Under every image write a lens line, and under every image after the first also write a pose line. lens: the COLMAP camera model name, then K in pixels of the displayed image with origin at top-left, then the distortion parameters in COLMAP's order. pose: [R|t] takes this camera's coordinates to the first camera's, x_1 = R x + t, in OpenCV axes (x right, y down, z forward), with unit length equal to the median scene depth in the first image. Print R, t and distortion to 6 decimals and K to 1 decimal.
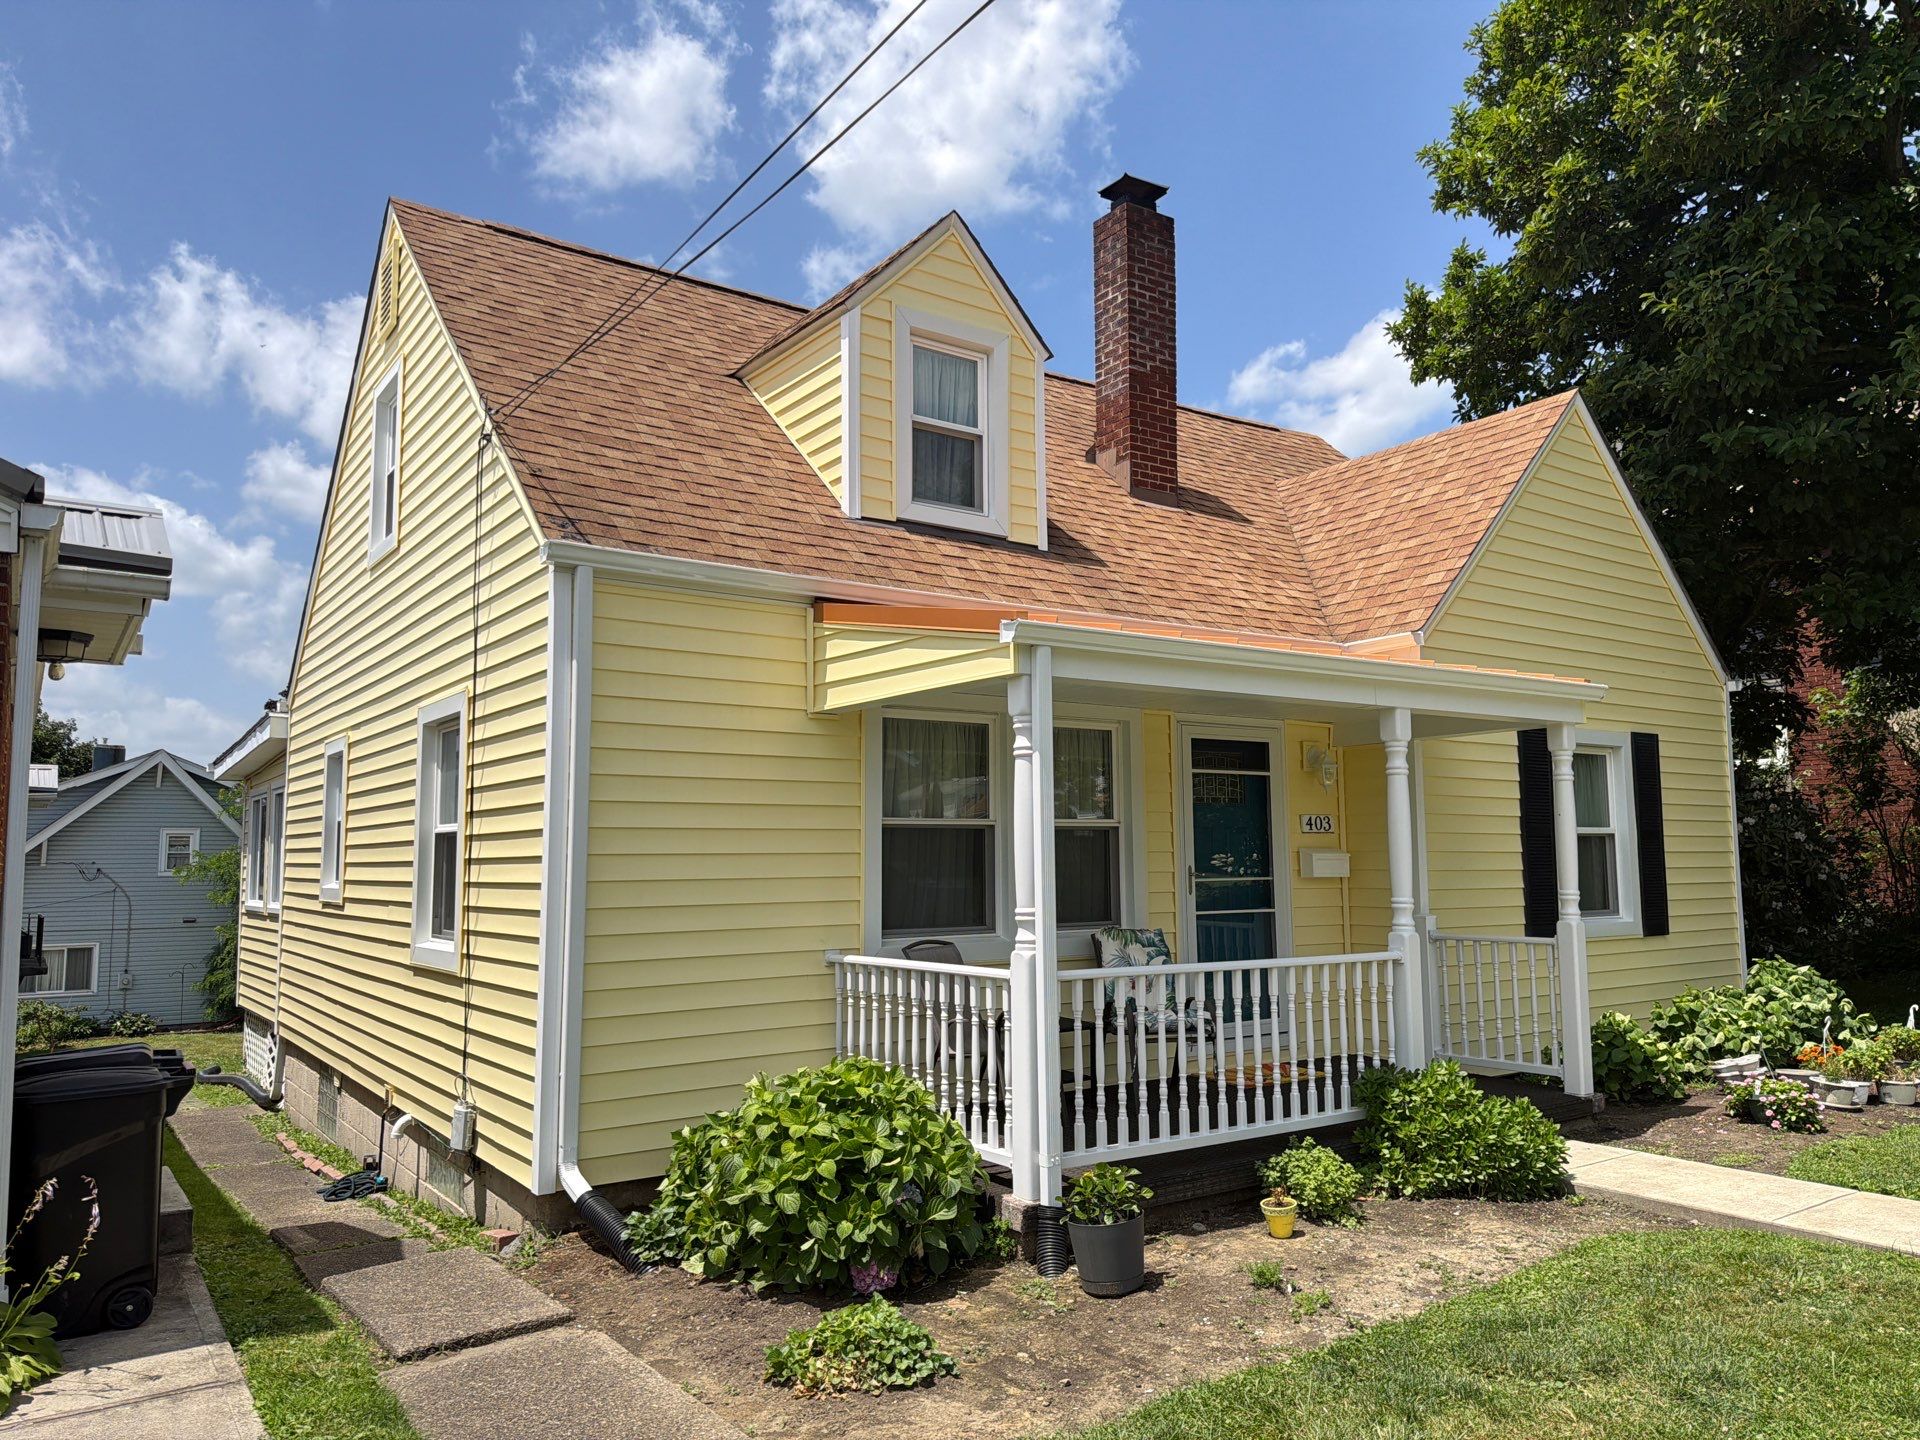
lens RADIAL K [[1325.7, 0, 950.9], [0, 1325.7, 730.7], [0, 0, 1]] dist [0.140093, -0.246019]
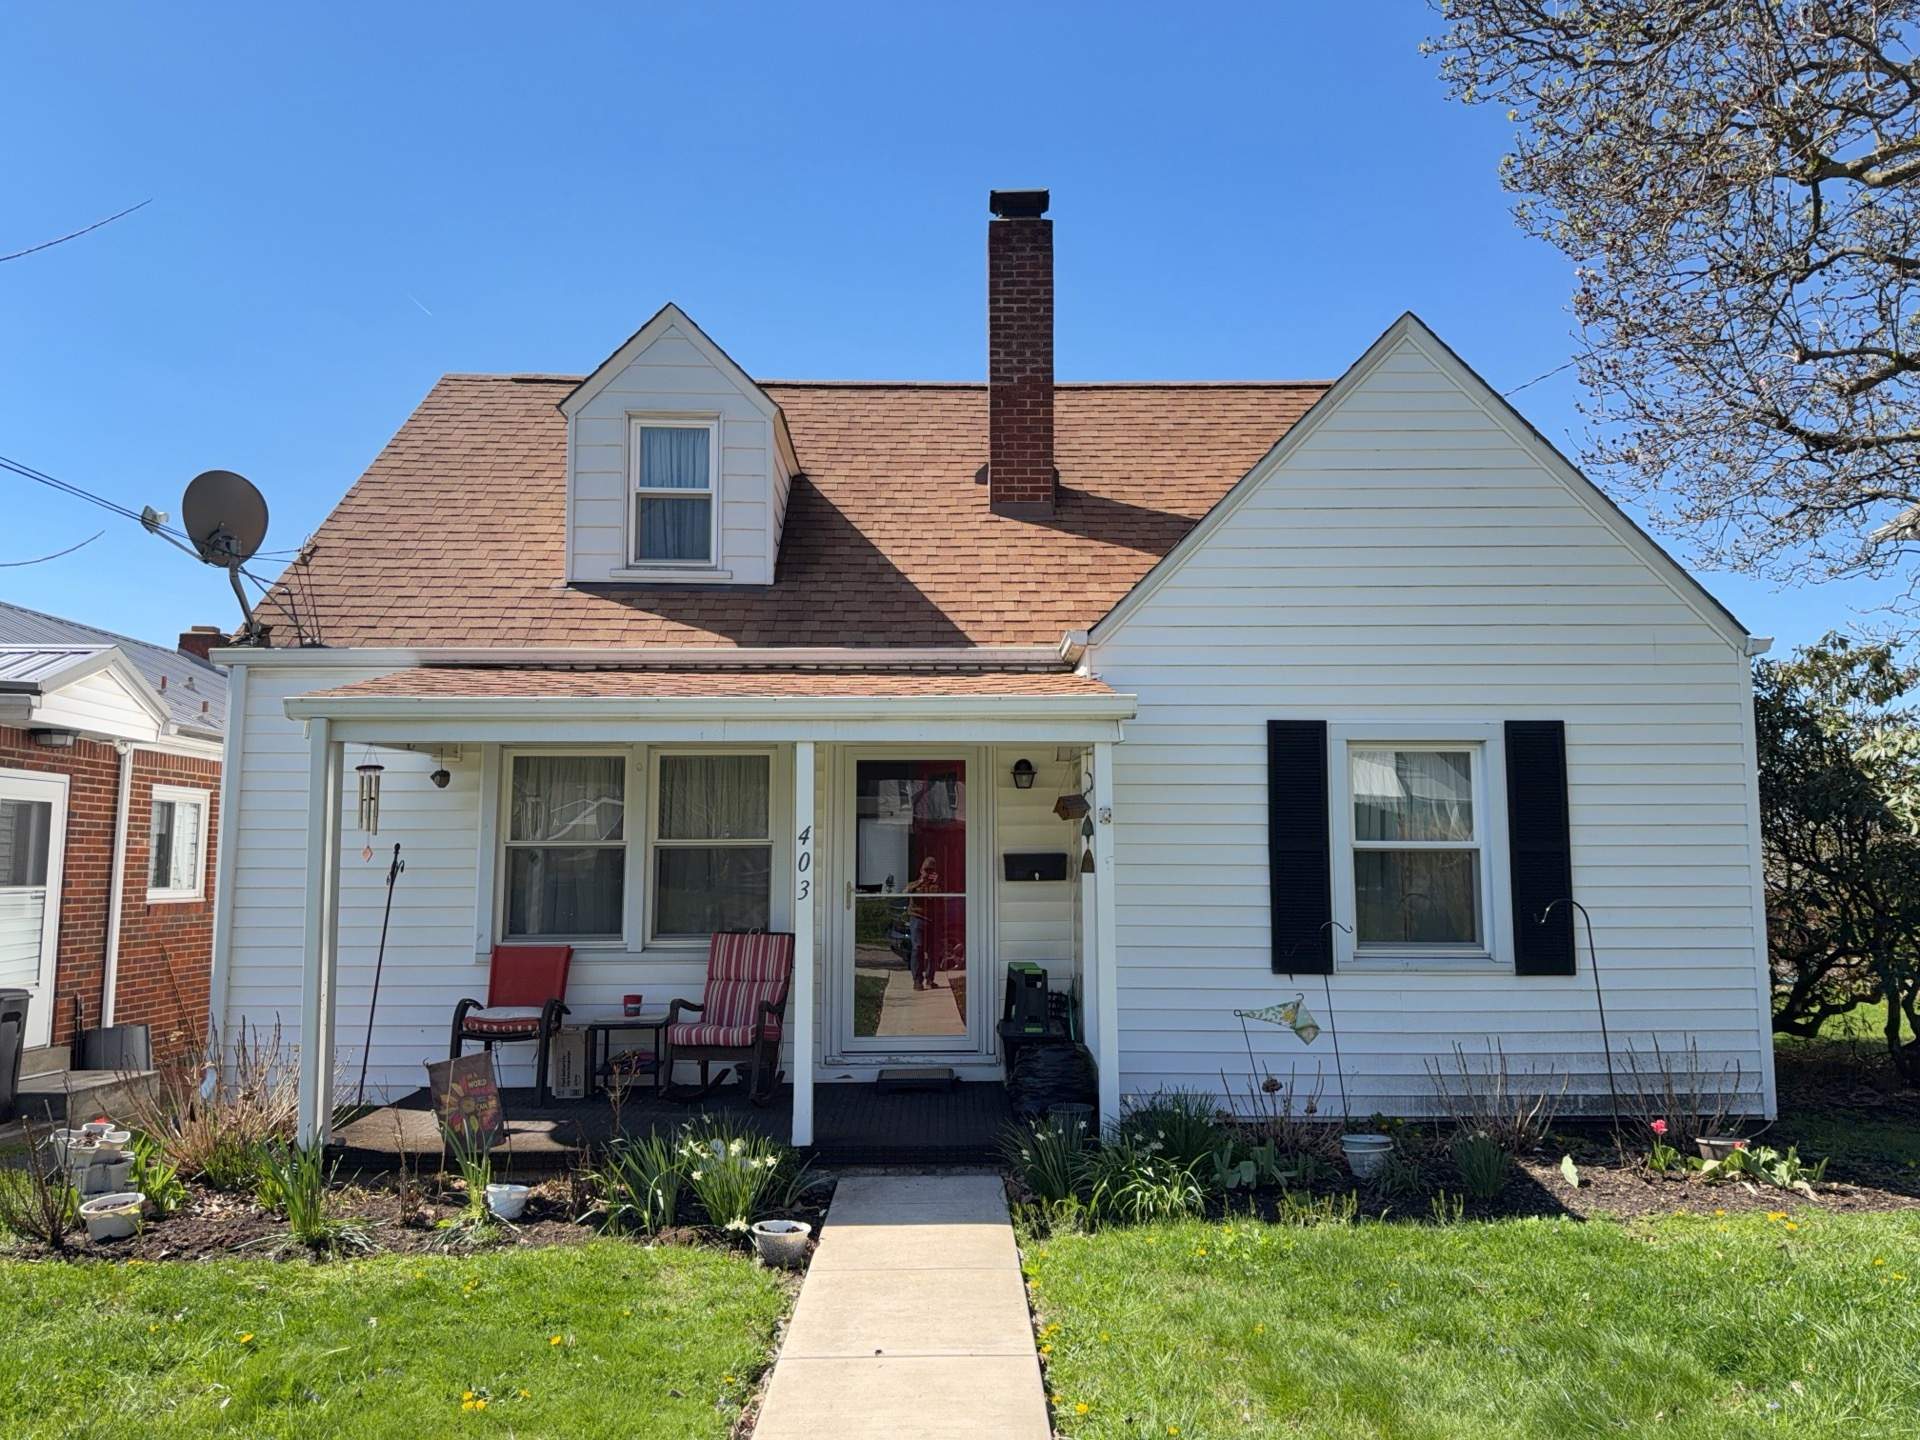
lens RADIAL K [[1311.3, 0, 960.3], [0, 1311.3, 742.7], [0, 0, 1]] dist [0.140841, -0.207089]
pose [[0.831535, -0.044599, -0.553679, 0.765799], [0.047044, 0.998845, -0.009805, 0.006587], [0.553477, -0.017894, 0.832672, 0.182560]]
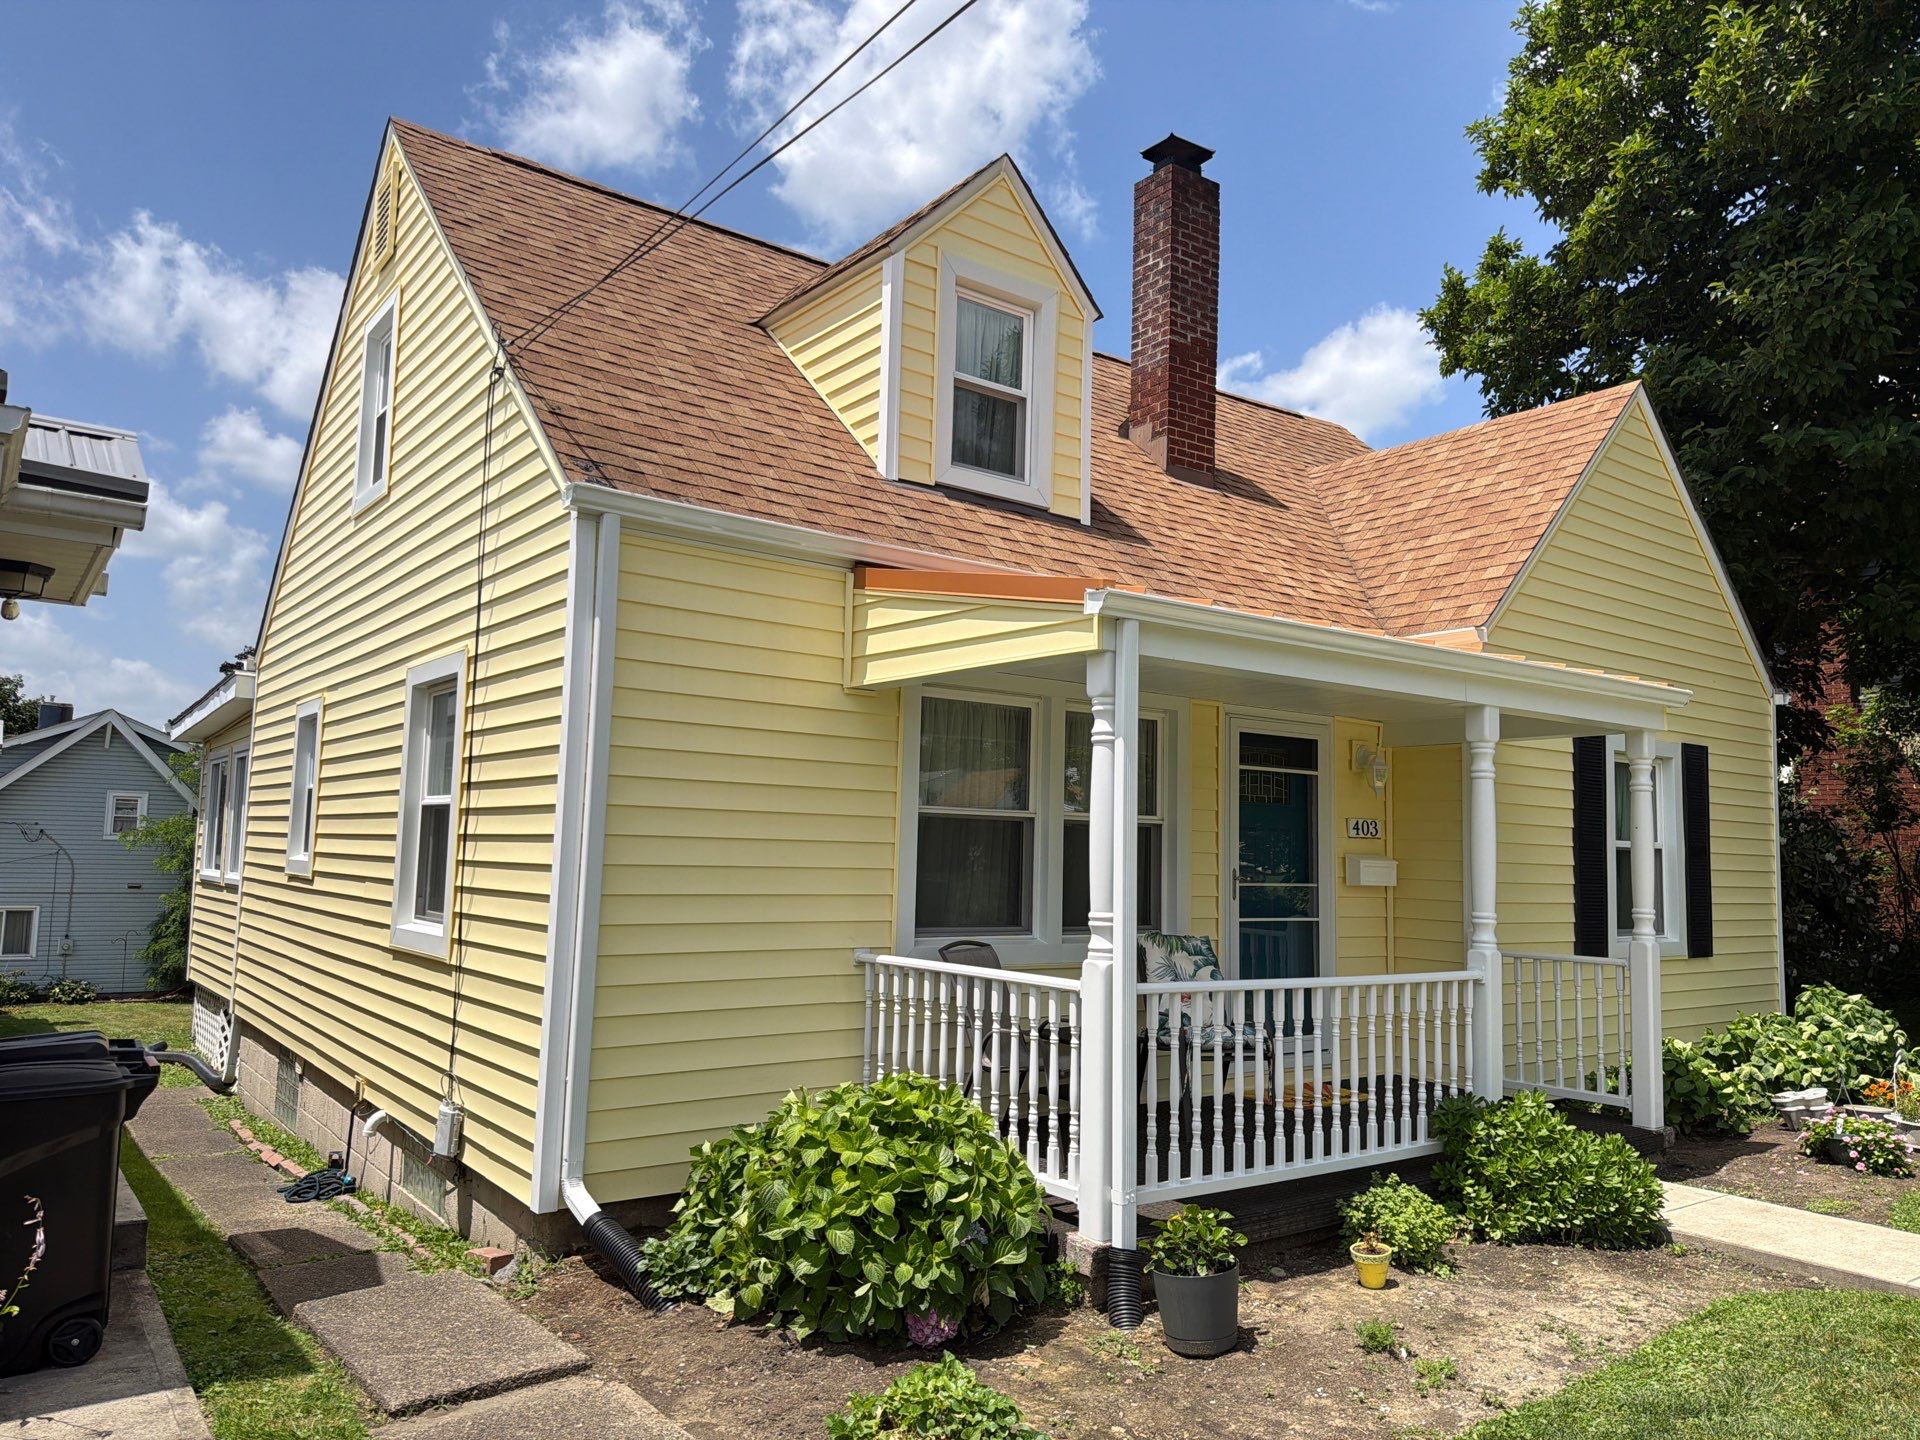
lens RADIAL K [[1326.5, 0, 936.9], [0, 1326.5, 728.4], [0, 0, 1]] dist [0.123424, -0.202456]
pose [[0.999103, 0.036283, 0.021840, -0.048431], [-0.036391, 0.999327, 0.004560, 0.006206], [-0.021660, -0.005351, 0.999751, 0.068018]]
